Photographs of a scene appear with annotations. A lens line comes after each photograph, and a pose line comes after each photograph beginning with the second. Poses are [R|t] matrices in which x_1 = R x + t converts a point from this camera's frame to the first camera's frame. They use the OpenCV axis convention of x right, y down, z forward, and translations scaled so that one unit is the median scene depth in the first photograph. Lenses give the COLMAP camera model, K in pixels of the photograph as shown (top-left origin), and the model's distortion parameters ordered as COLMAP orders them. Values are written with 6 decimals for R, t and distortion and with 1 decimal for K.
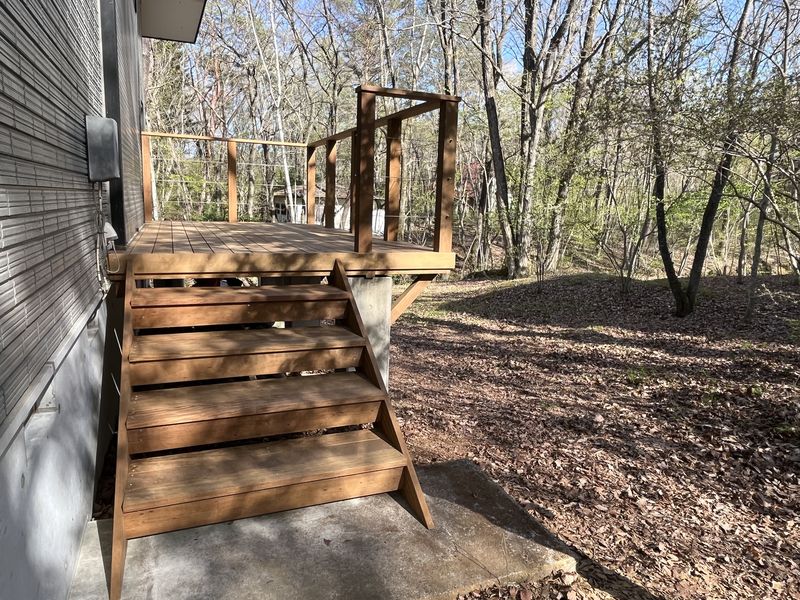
lens RADIAL K [[546.8, 0, 394.0], [0, 546.8, 297.1], [0, 0, 1]] dist [0.004988, -0.001026]
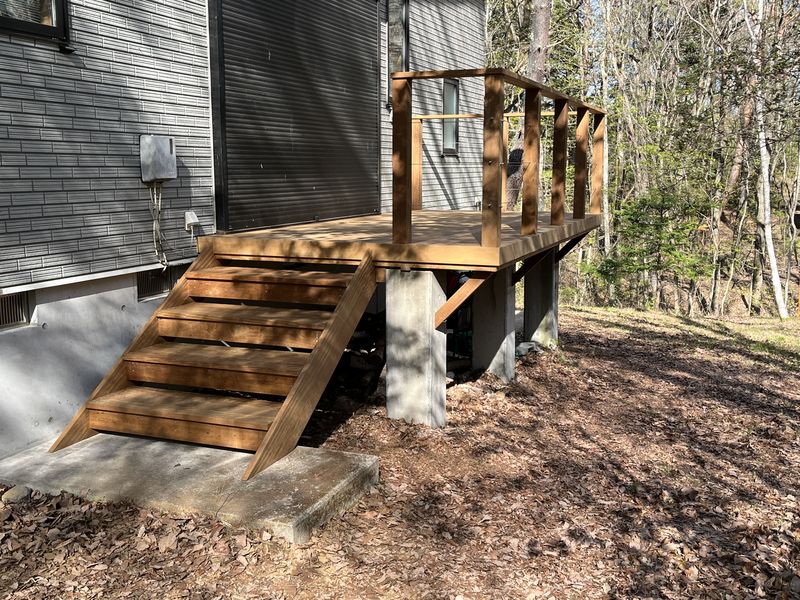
lens RADIAL K [[818.2, 0, 405.0], [0, 818.2, 285.5], [0, 0, 1]] dist [0.036097, 0.000000]
pose [[0.722981, 0.063354, -0.687957, 0.908051], [-0.094152, 0.995531, -0.007267, 0.000970], [0.684422, 0.070026, 0.725715, -0.023223]]
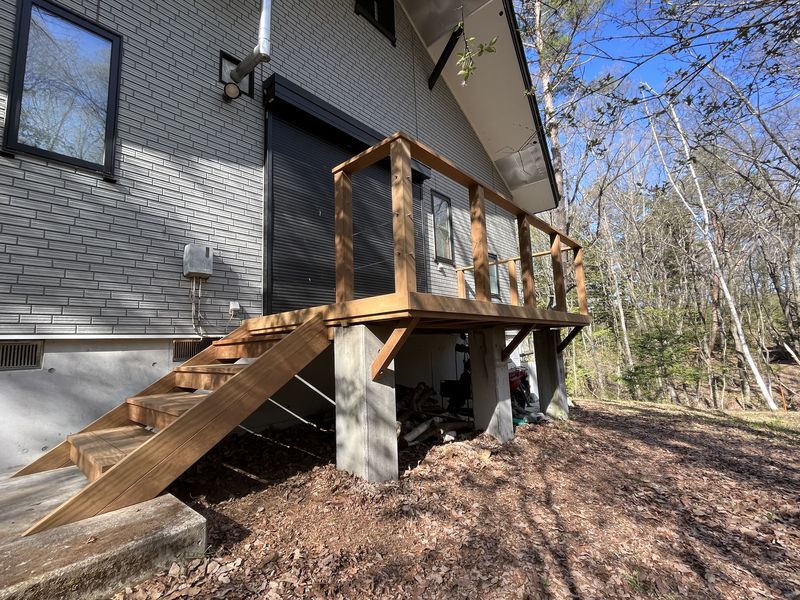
lens RADIAL K [[358.8, 0, 398.1], [0, 358.8, 297.9], [0, 0, 1]] dist [-0.007270, 0.002346]
pose [[0.442164, -0.172871, -0.880117, 0.609616], [-0.098337, 0.965992, -0.239142, 0.066399], [0.891527, 0.192288, 0.410127, 0.777748]]
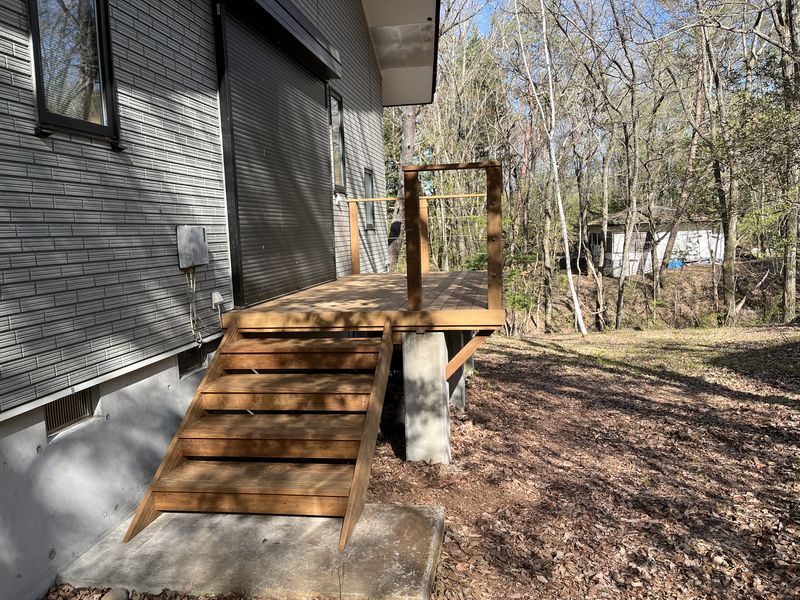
lens RADIAL K [[604.7, 0, 405.3], [0, 604.7, 300.4], [0, 0, 1]] dist [0.043367, -0.018260]
pose [[0.854180, -0.005246, -0.519951, 0.553786], [-0.025582, 0.998314, -0.052098, -0.035961], [0.519348, 0.057802, 0.852606, -0.062099]]
